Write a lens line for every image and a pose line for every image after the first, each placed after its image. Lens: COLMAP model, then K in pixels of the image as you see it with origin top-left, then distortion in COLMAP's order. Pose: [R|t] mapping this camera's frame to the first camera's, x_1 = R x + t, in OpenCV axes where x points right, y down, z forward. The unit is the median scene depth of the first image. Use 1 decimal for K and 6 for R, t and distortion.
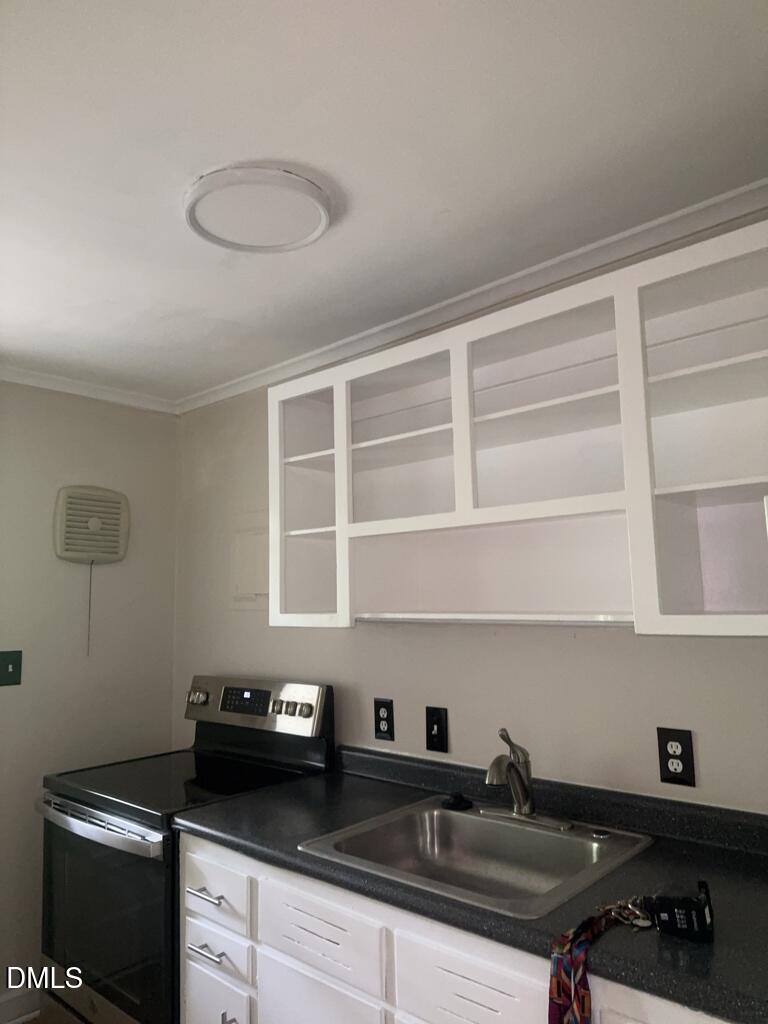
lens RADIAL K [[732.6, 0, 381.6], [0, 732.6, 505.2], [0, 0, 1]] dist [0.005069, -0.009455]
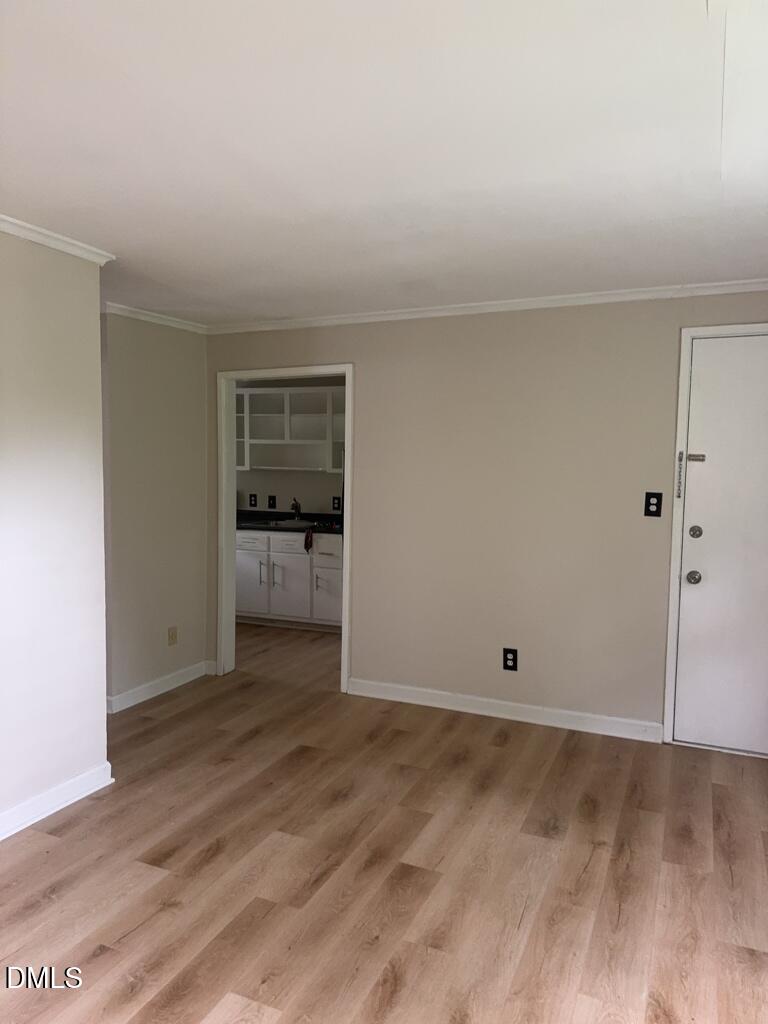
lens RADIAL K [[732.6, 0, 377.8], [0, 732.6, 508.2], [0, 0, 1]] dist [0.005069, -0.009455]
pose [[0.944473, 0.011607, 0.328384, -0.587949], [-0.076338, 0.979783, 0.184924, -0.329824], [-0.319599, -0.199724, 0.926265, -2.334588]]
